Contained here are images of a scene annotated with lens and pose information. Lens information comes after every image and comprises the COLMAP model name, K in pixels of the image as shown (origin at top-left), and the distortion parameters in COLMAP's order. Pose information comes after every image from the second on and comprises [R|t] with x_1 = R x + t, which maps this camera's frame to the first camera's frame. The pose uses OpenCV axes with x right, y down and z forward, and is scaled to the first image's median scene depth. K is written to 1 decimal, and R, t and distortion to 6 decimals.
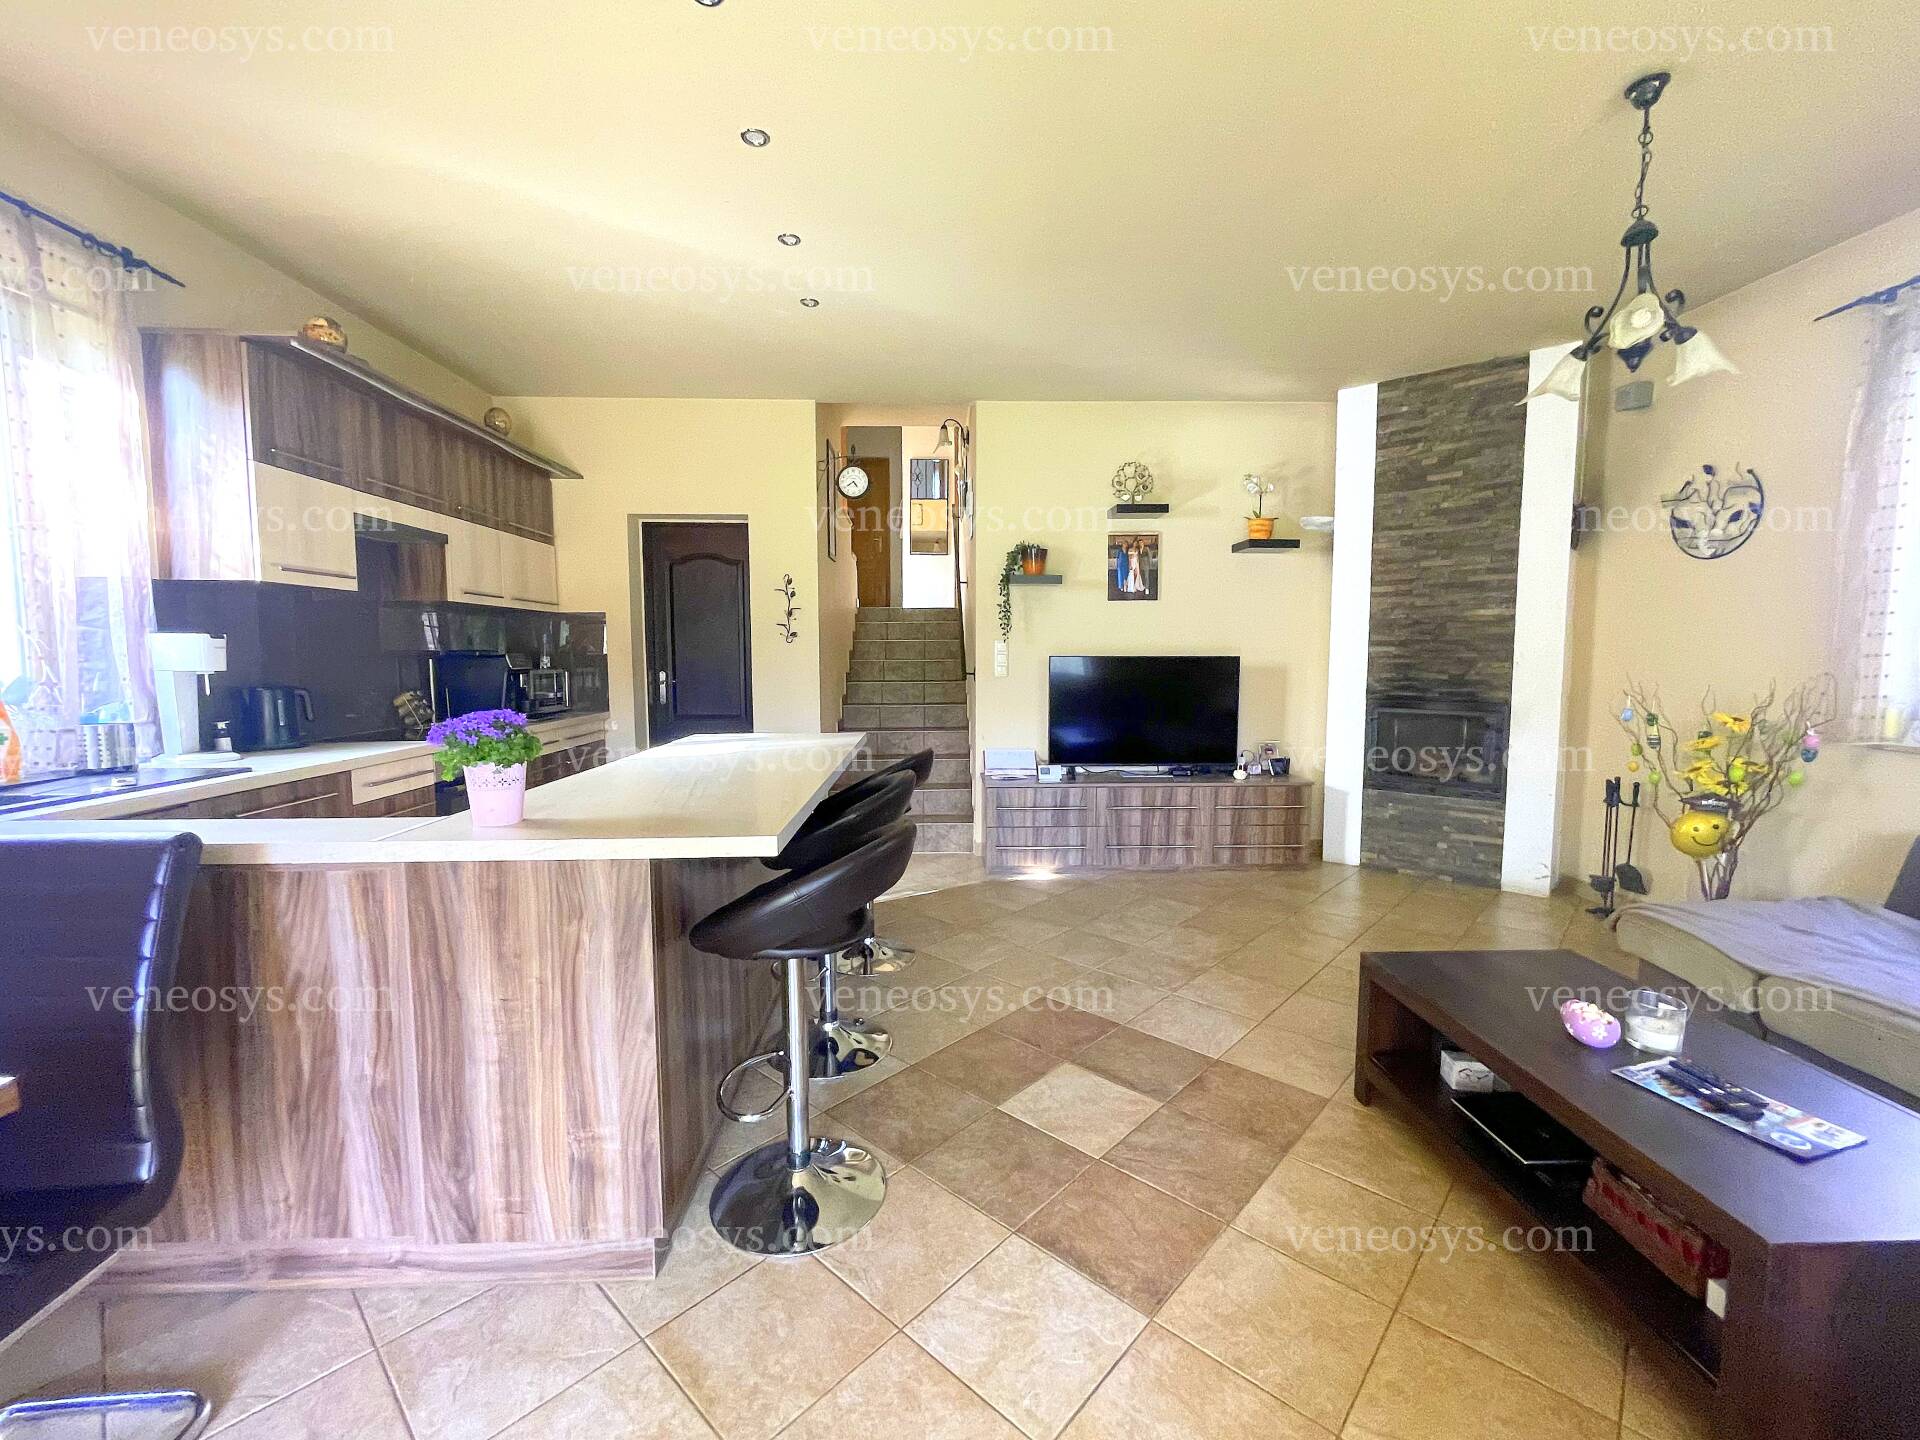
lens RADIAL K [[790.8, 0, 954.8], [0, 790.8, 721.9], [0, 0, 1]] dist [-0.000031, -0.000352]
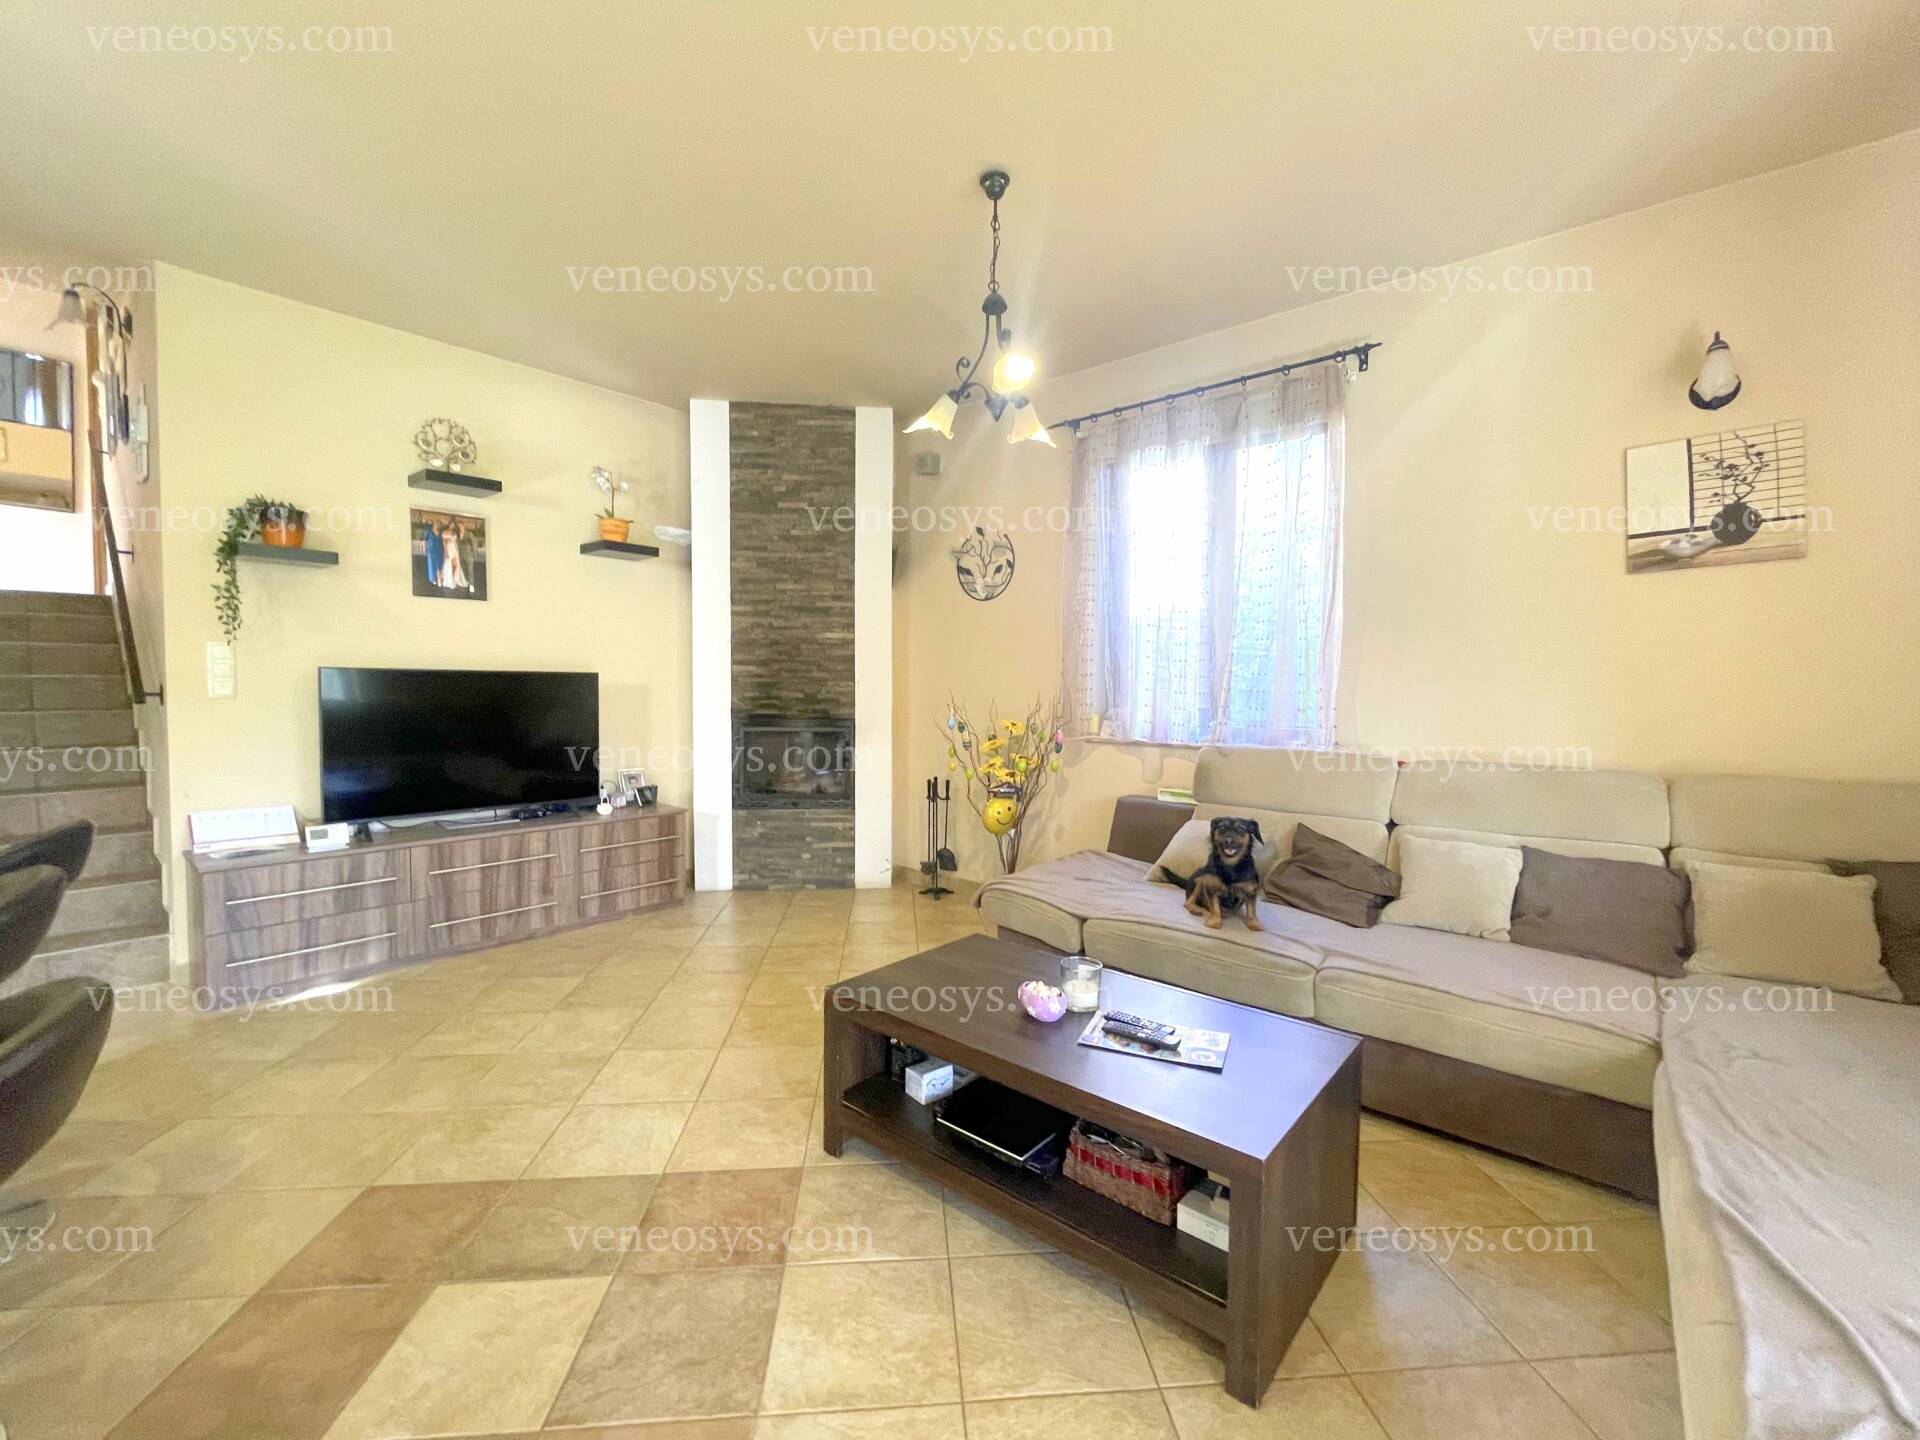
lens RADIAL K [[790.8, 0, 954.8], [0, 790.8, 721.9], [0, 0, 1]] dist [-0.000031, -0.000352]
pose [[0.668324, -0.024507, 0.743467, -0.026640], [0.053660, 0.998442, -0.015324, 0.005595], [-0.741933, 0.050135, 0.668597, 0.144837]]
